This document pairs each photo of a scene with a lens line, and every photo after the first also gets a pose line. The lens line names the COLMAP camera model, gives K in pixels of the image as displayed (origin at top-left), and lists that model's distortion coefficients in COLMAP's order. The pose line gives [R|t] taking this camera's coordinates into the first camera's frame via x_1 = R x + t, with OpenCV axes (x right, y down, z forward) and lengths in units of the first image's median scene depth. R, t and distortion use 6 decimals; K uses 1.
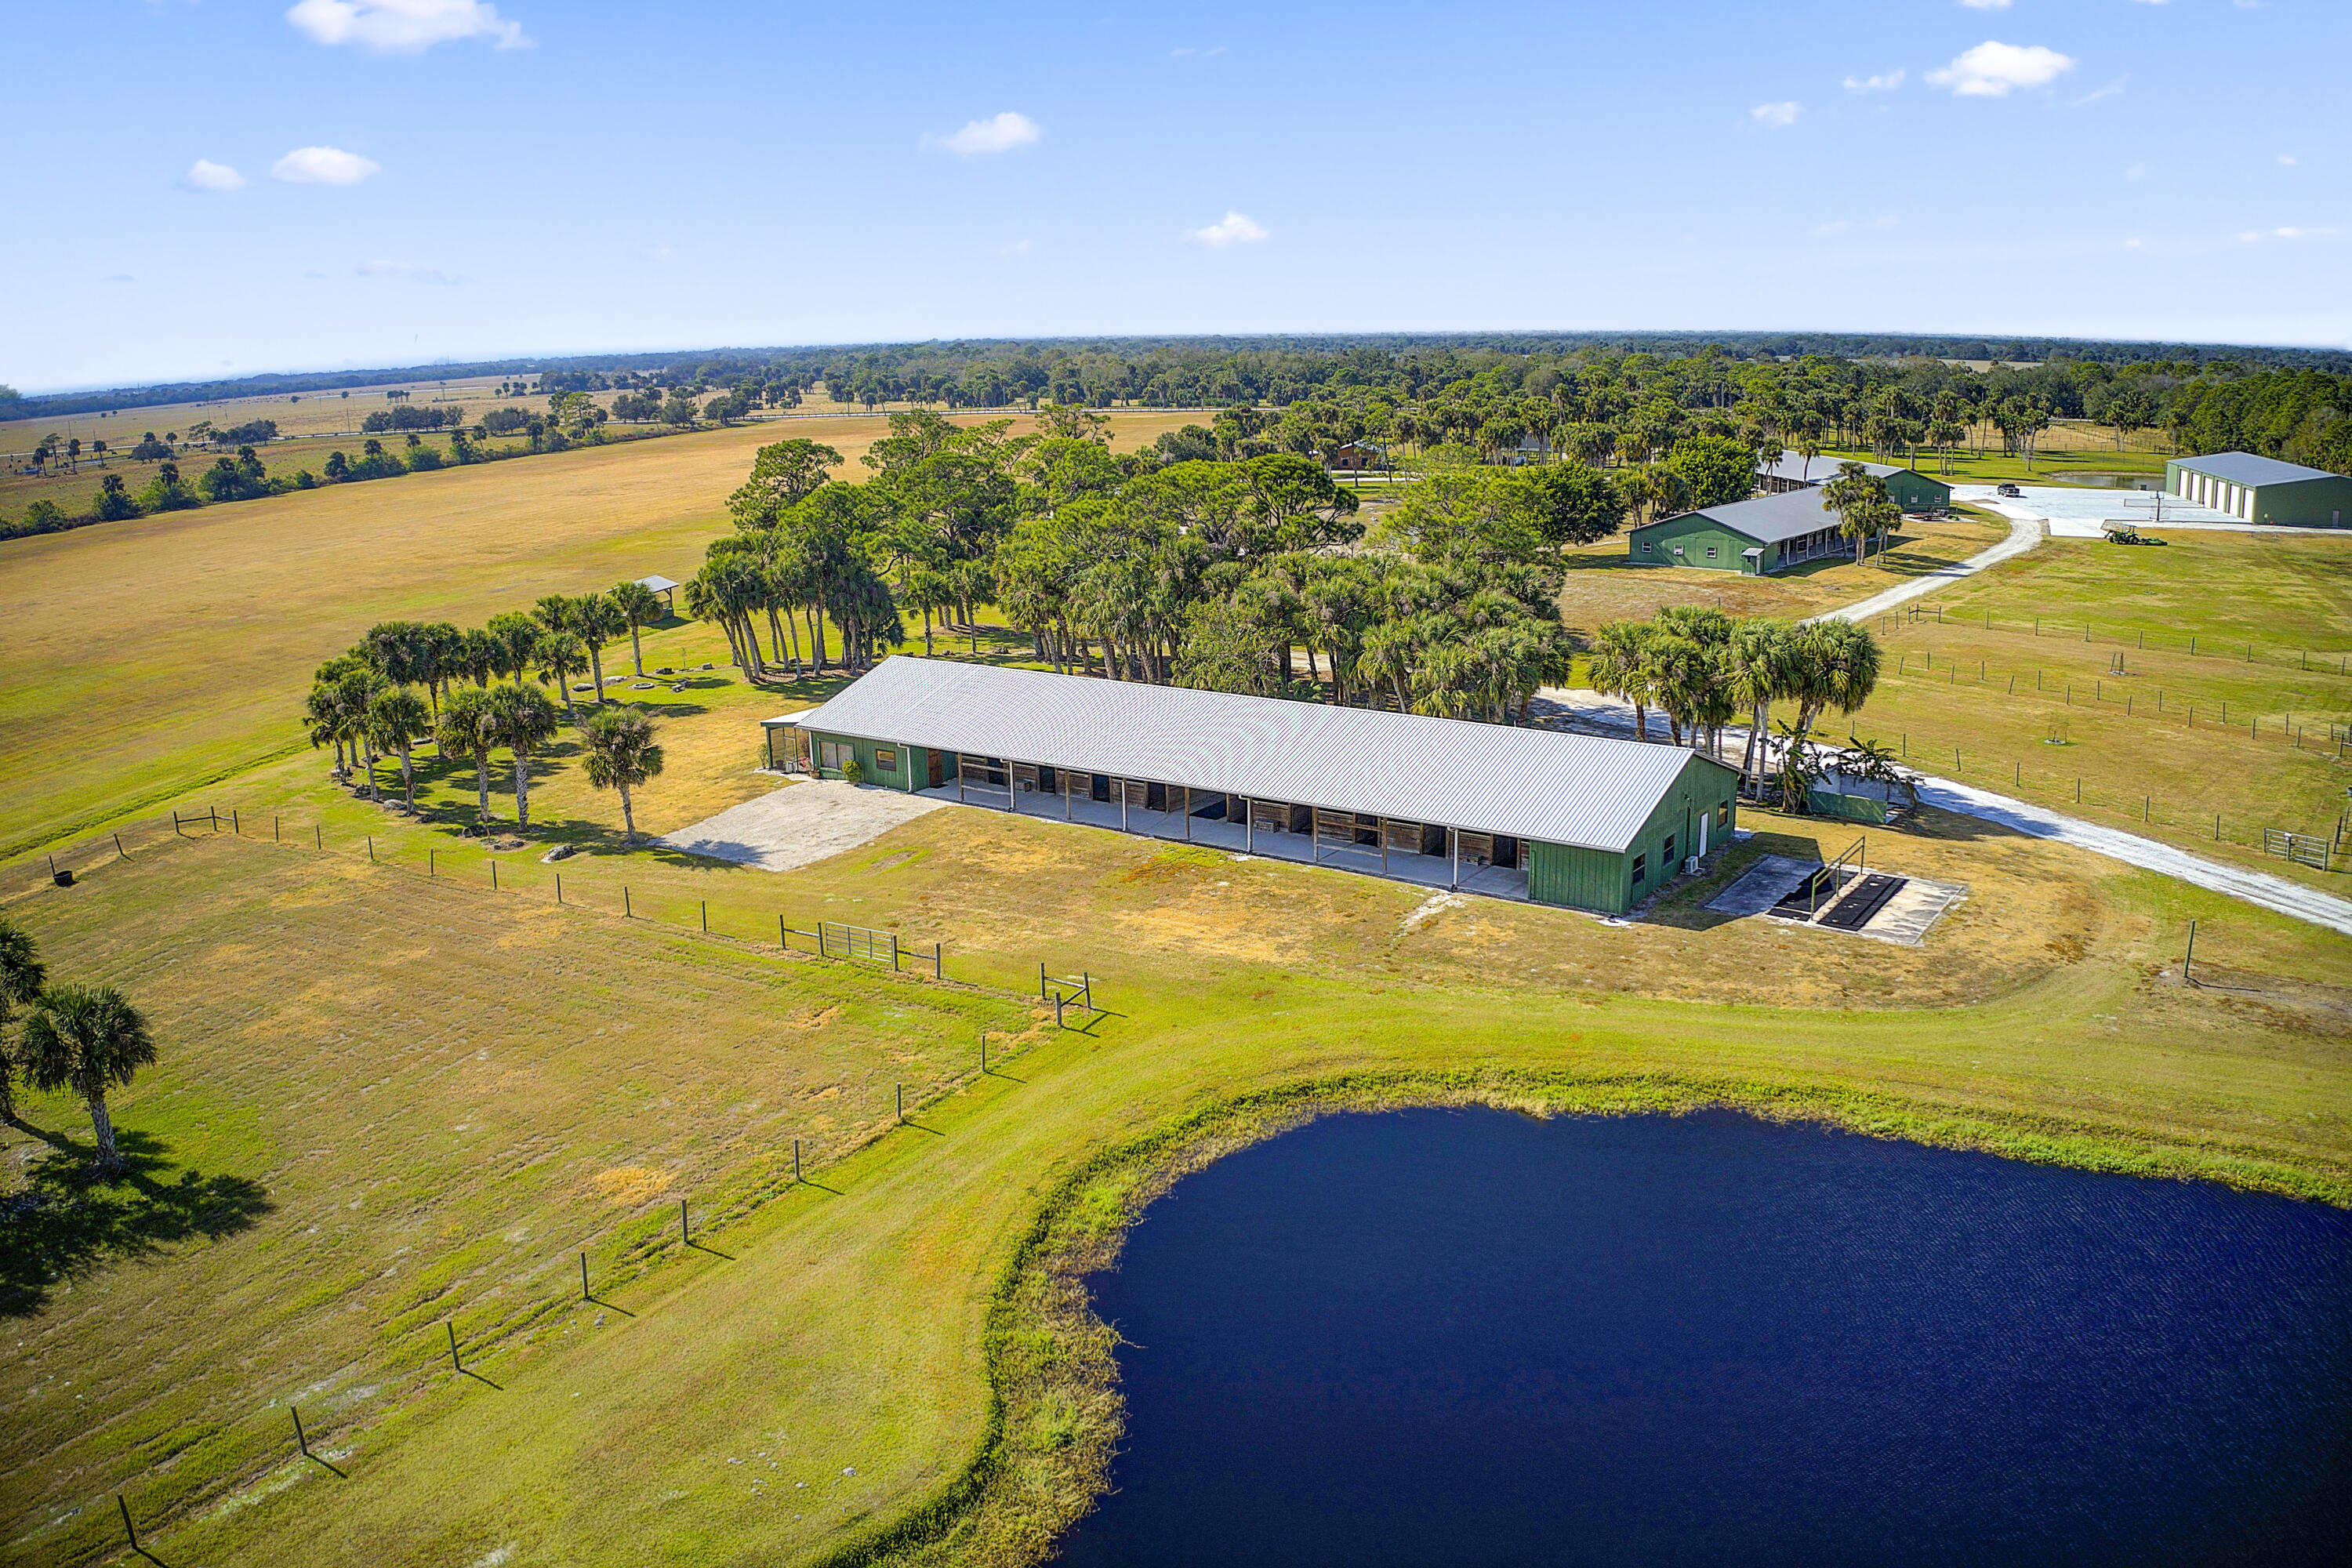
lens RADIAL K [[1864.2, 0, 1176.0], [0, 1864.2, 784.0], [0, 0, 1]] dist [-0.184783, 0.013604]
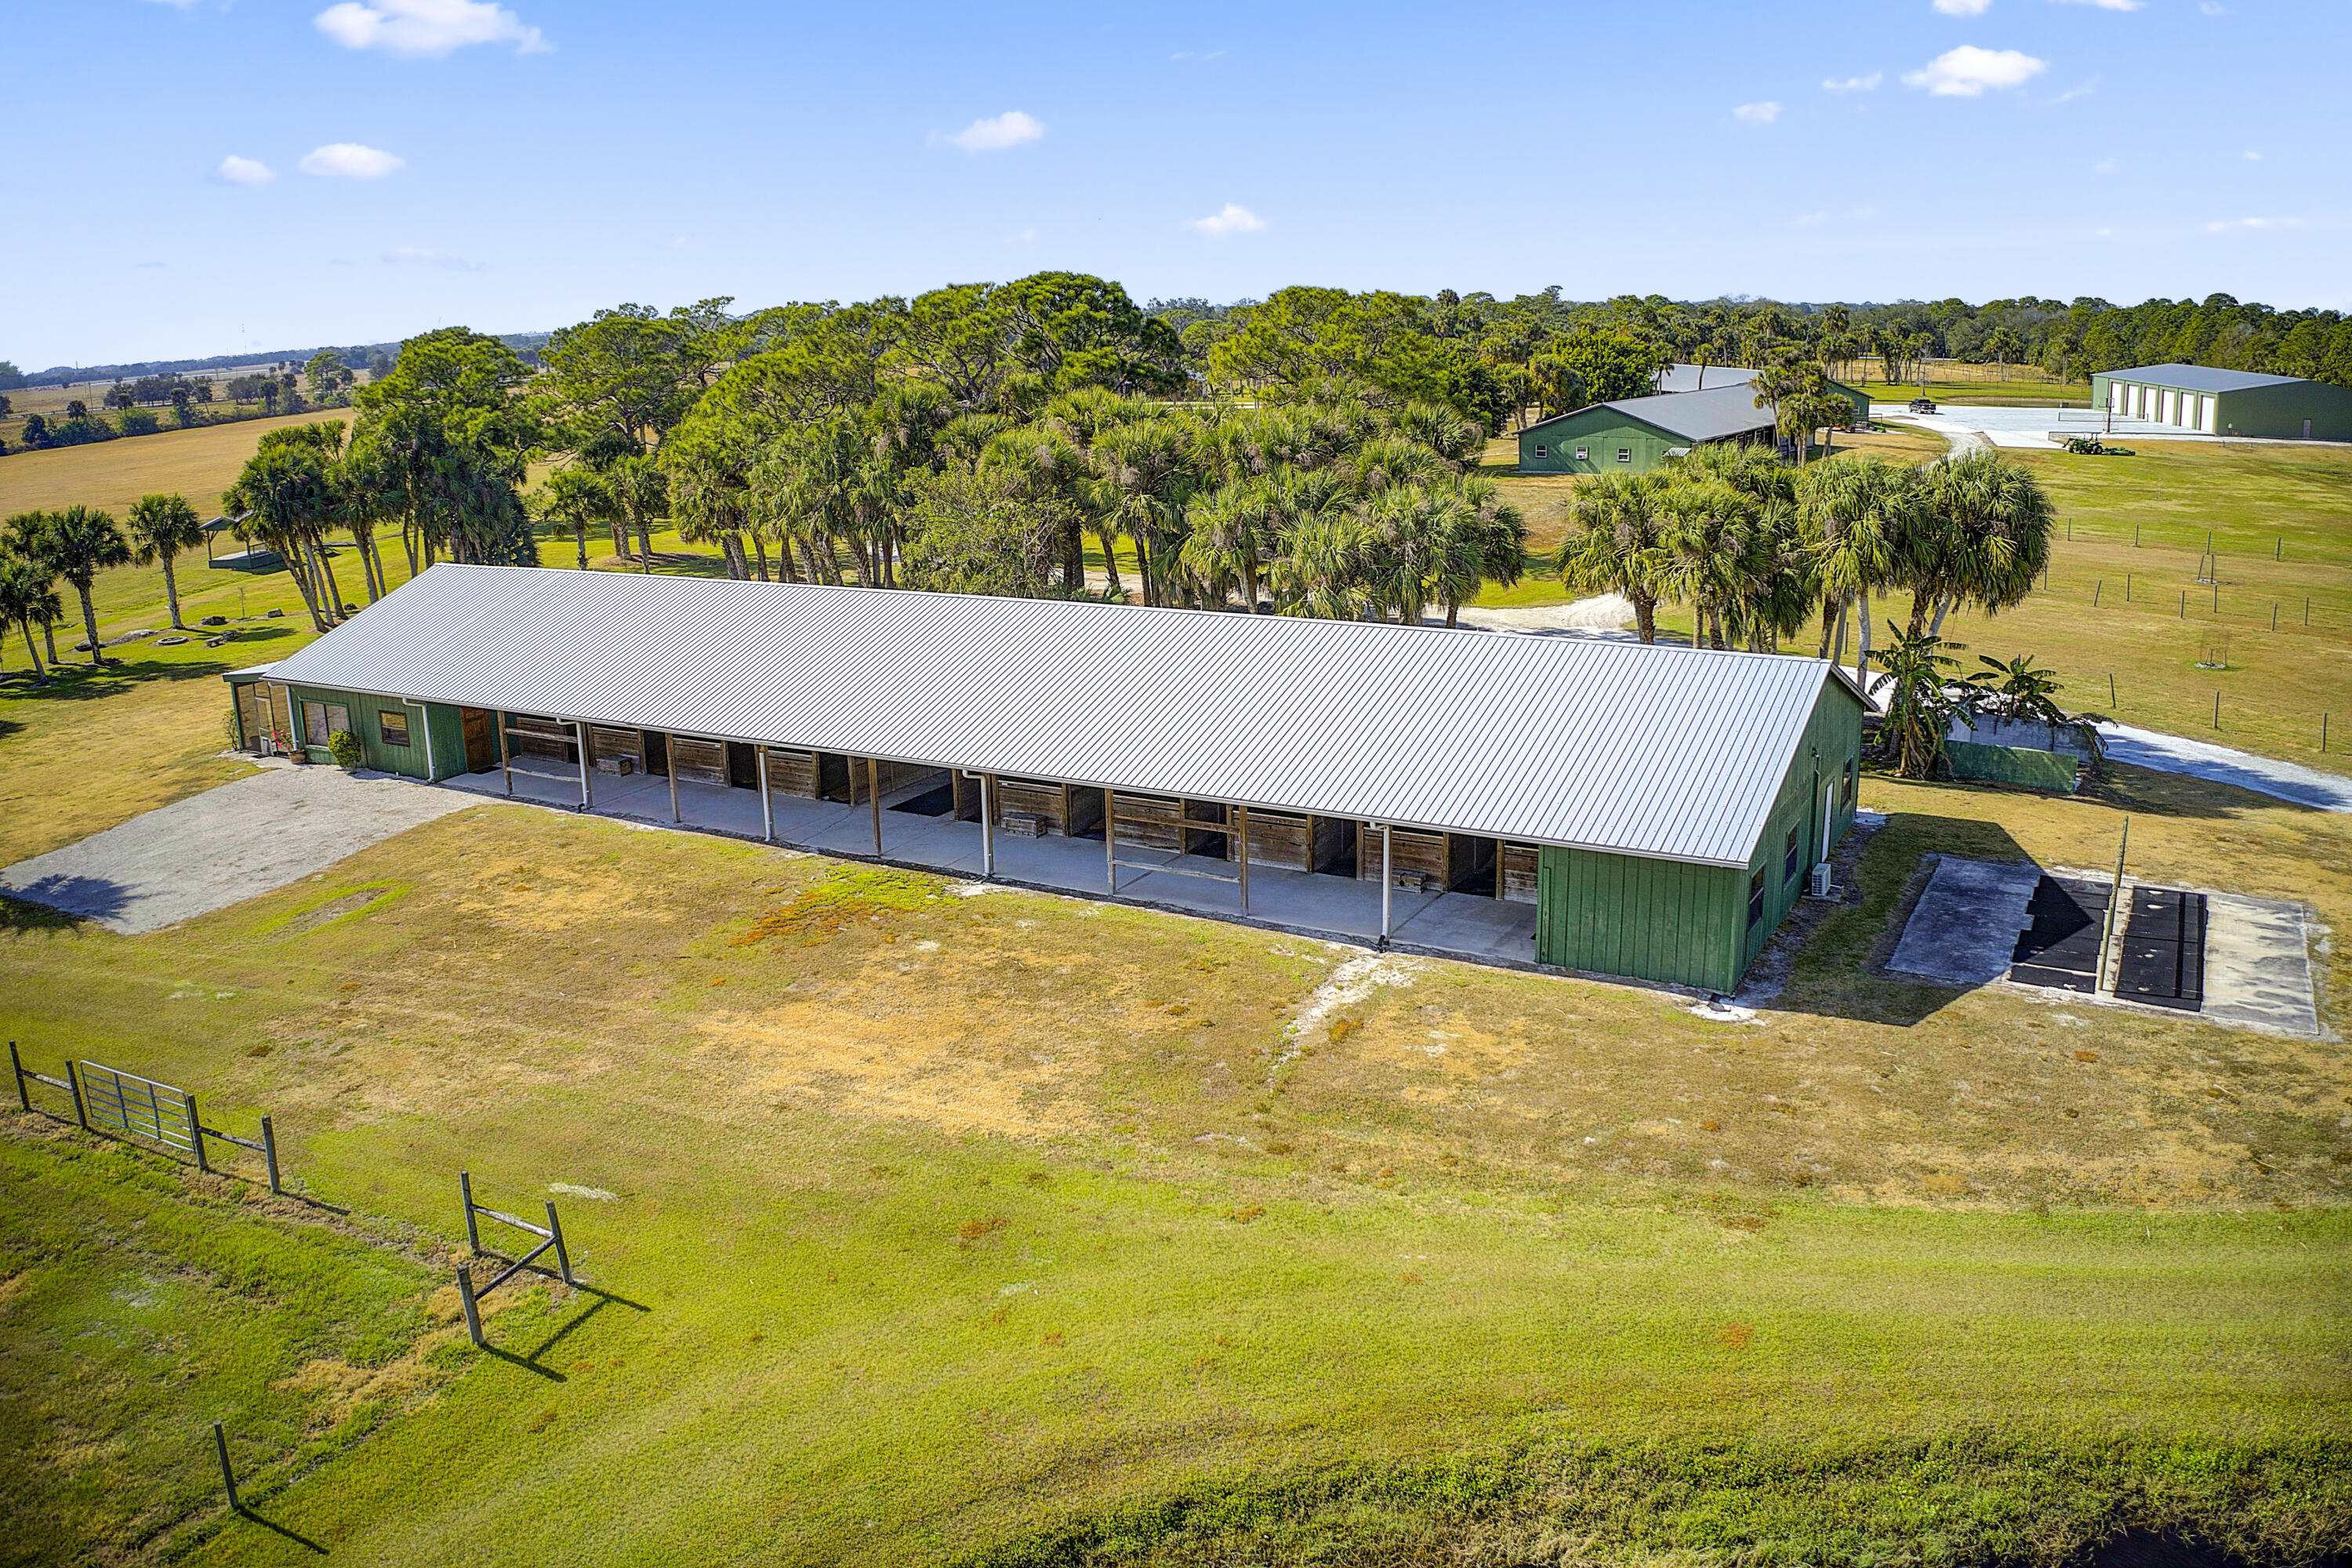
lens RADIAL K [[1864.2, 0, 1176.0], [0, 1864.2, 784.0], [0, 0, 1]] dist [-0.184783, 0.013604]
pose [[0.995347, -0.026129, 0.092747, 0.044291], [0.025191, 0.999619, 0.011270, 0.005239], [-0.093006, -0.008882, 0.995626, 0.465013]]
